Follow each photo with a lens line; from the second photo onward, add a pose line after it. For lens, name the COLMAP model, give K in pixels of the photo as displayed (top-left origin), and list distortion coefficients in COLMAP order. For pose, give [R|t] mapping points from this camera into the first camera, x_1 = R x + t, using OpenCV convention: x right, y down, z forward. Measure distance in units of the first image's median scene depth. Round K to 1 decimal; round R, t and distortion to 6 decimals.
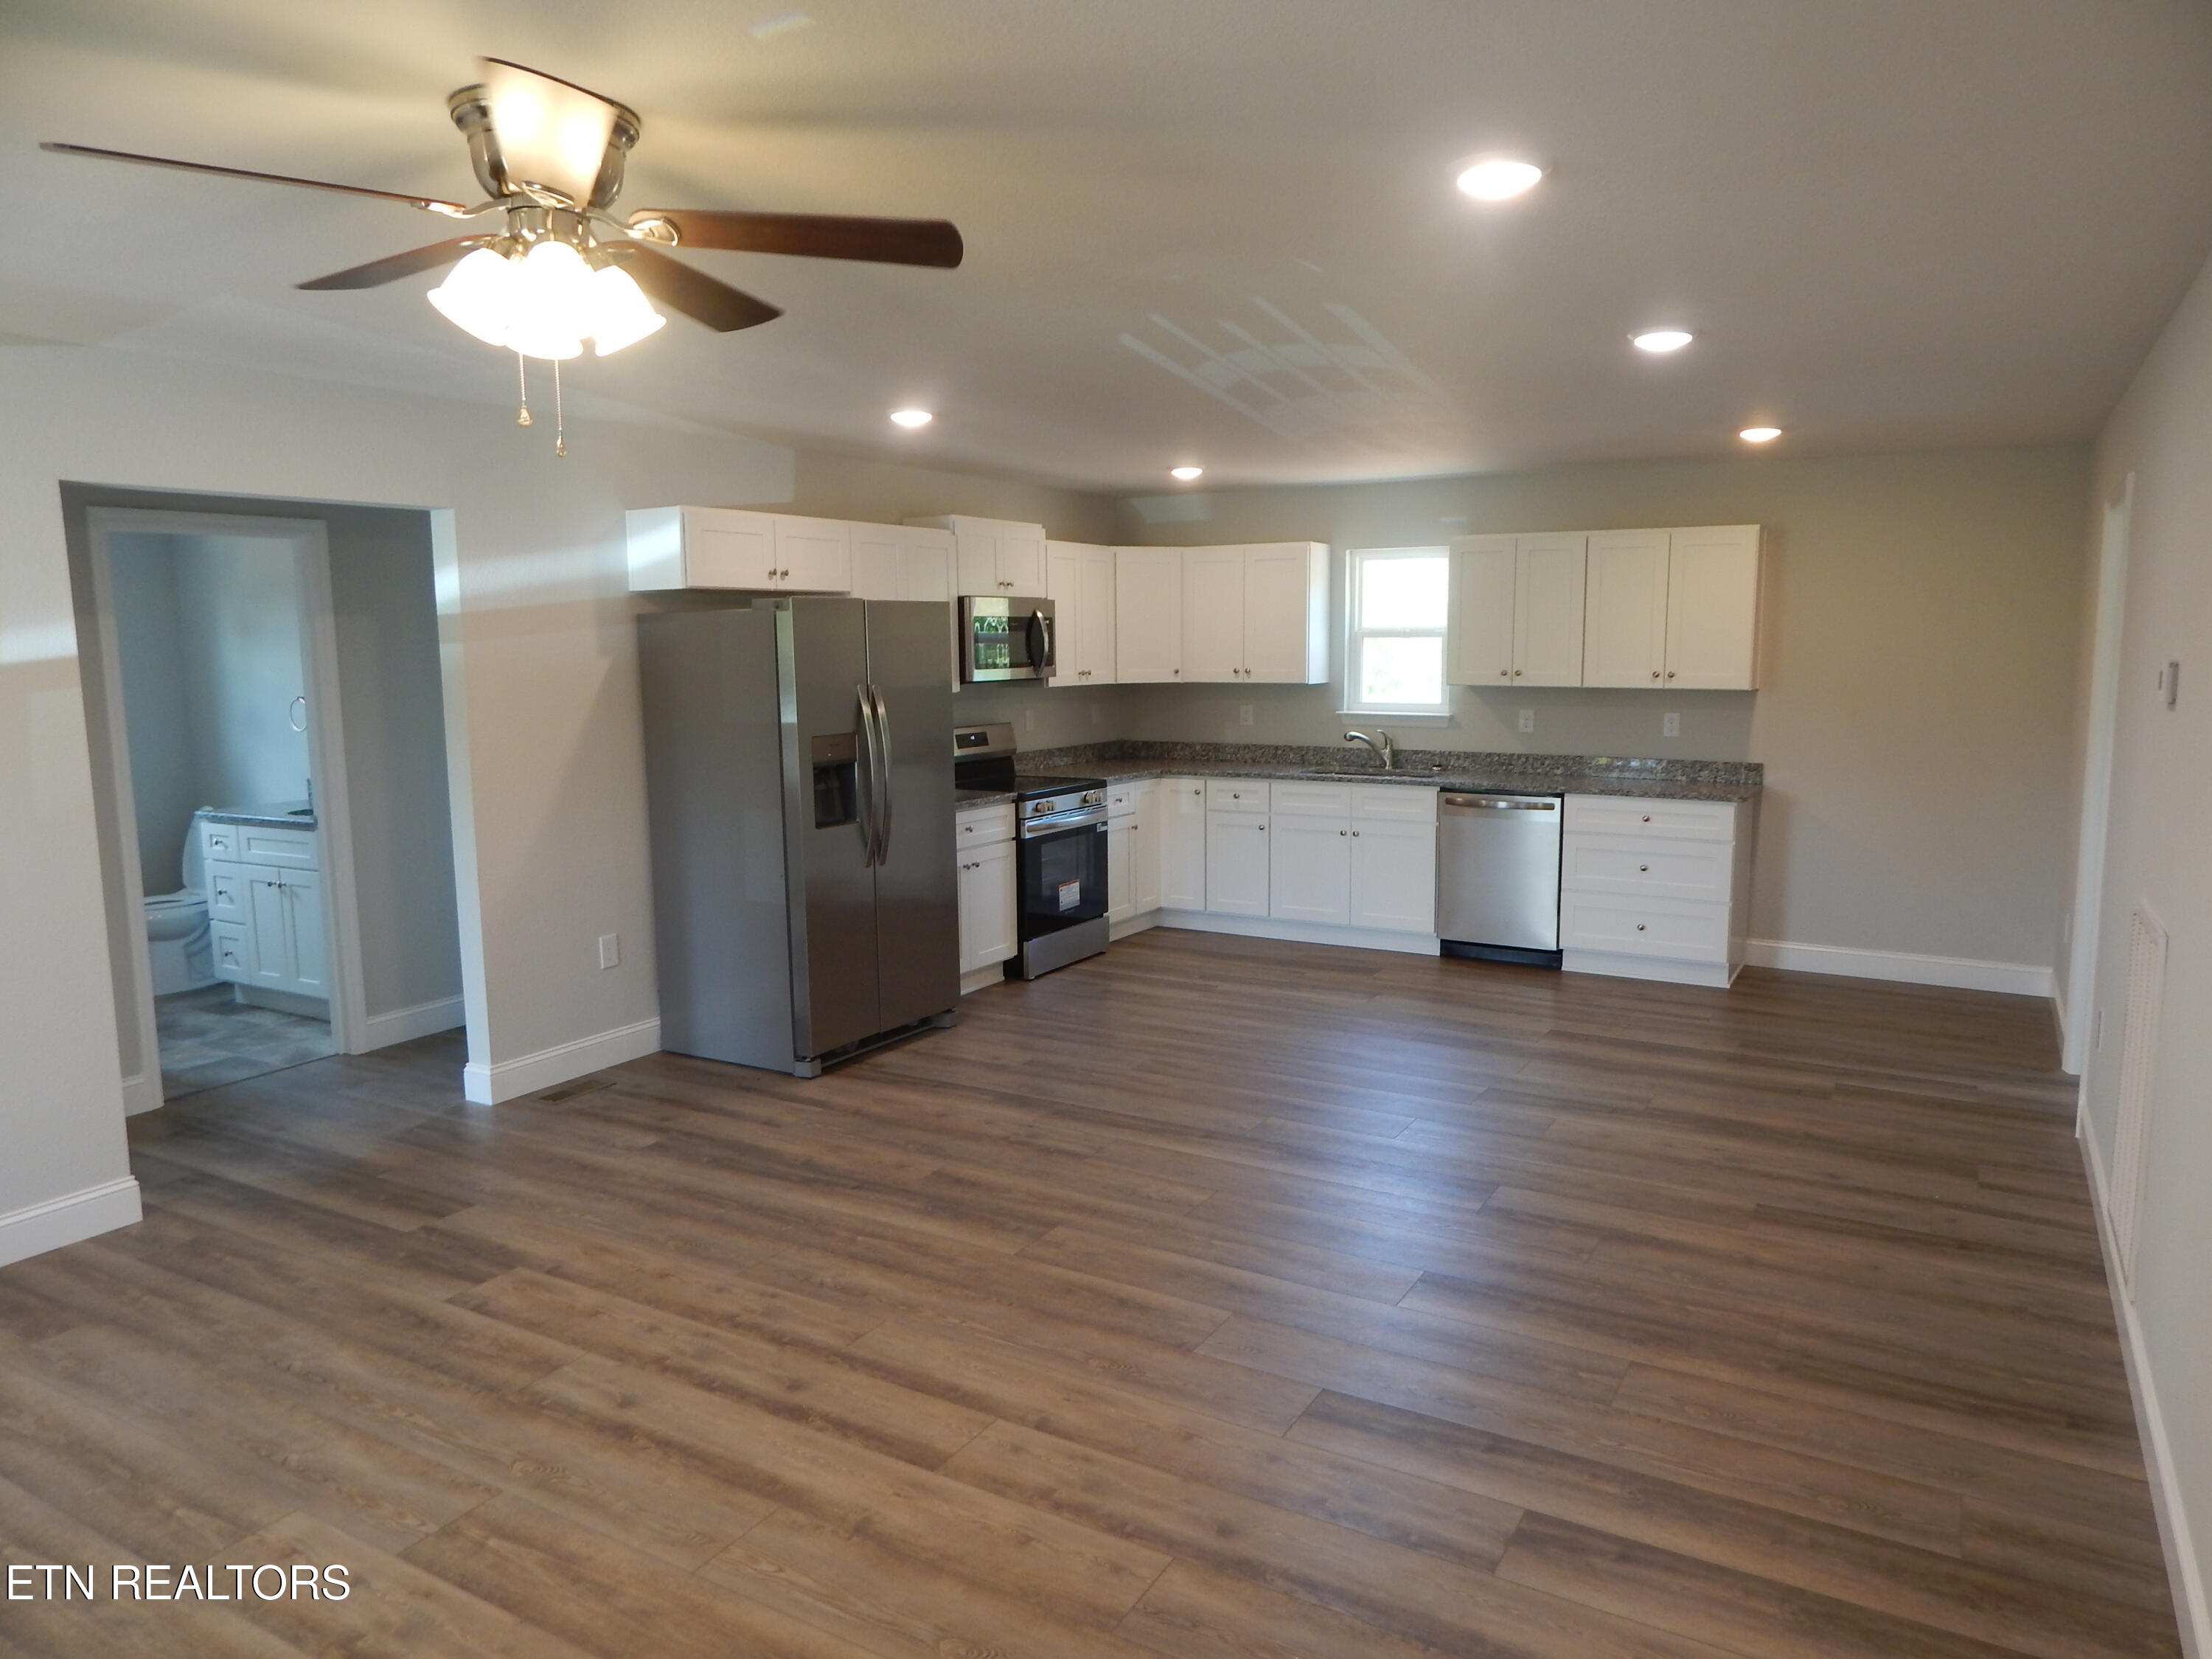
lens RADIAL K [[1480.1, 0, 1110.5], [0, 1480.1, 823.5], [0, 0, 1]] dist [0.028390, -0.005765]
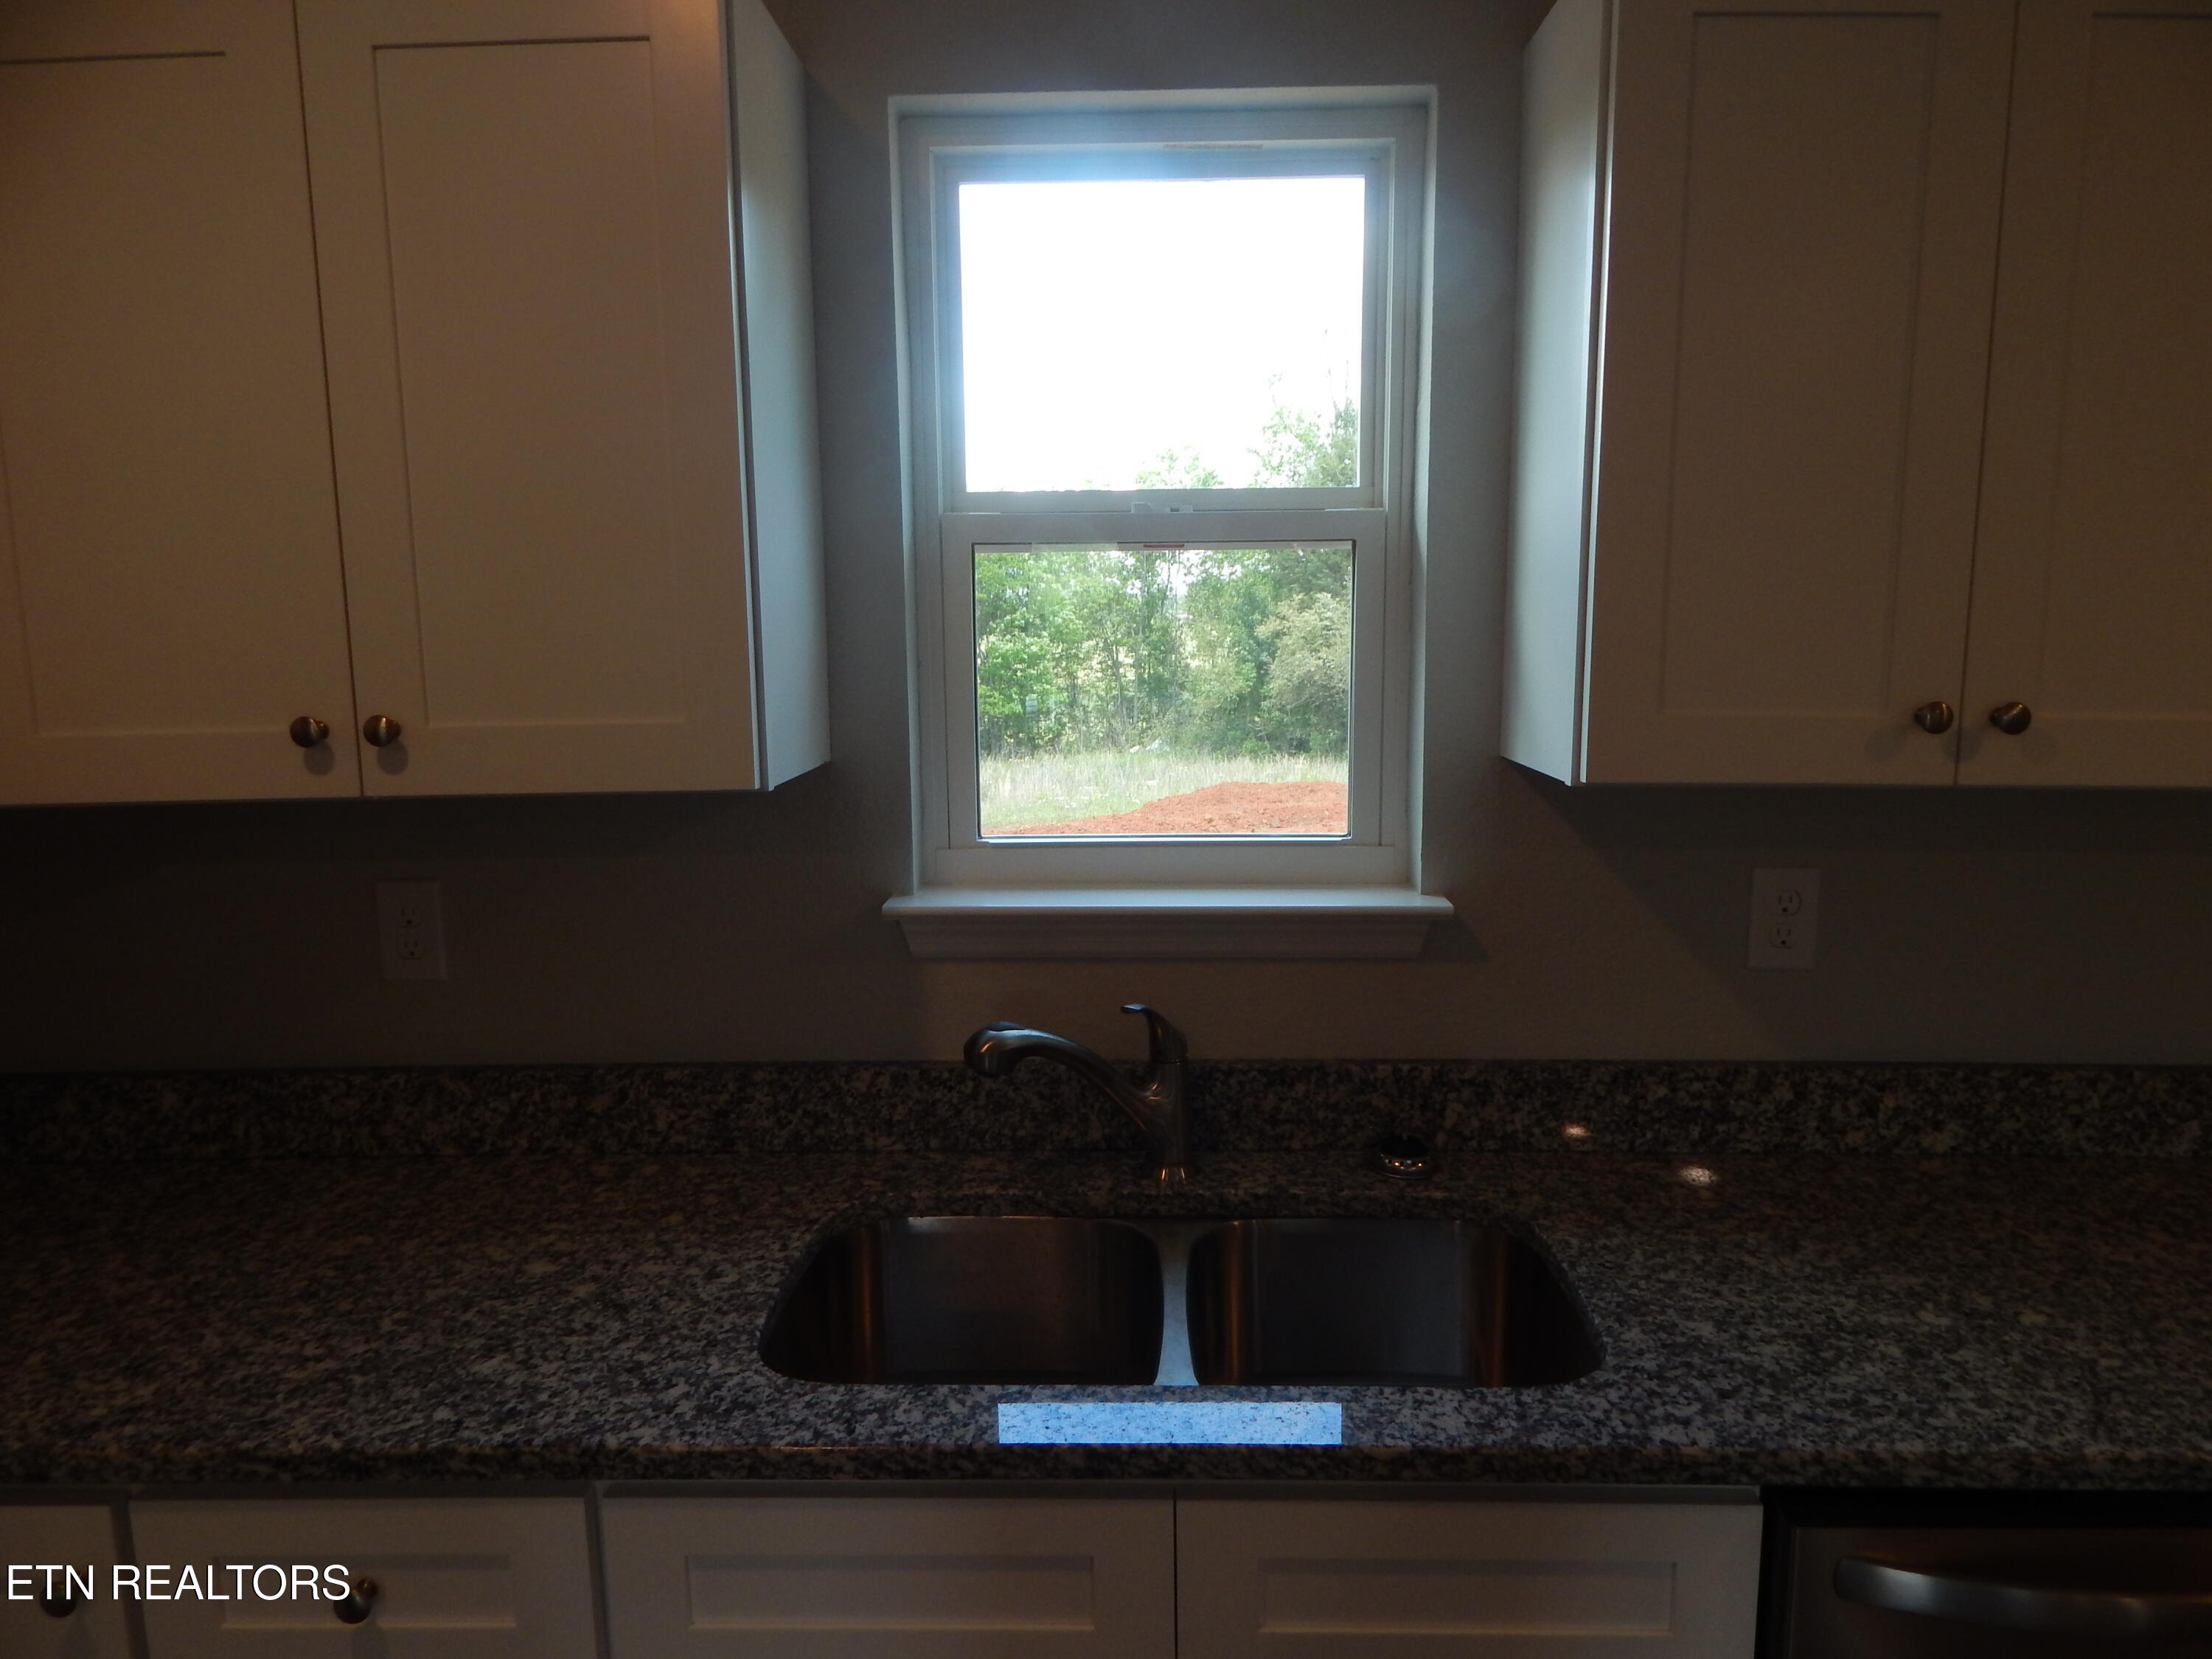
lens RADIAL K [[1374.4, 0, 1073.4], [0, 1374.4, 818.7], [0, 0, 1]] dist [0.028755, -0.000855]
pose [[0.871251, -0.079861, 0.484297, 0.128227], [0.065586, 0.996769, 0.046378, -0.145538], [-0.486435, -0.008644, 0.873674, 1.264060]]
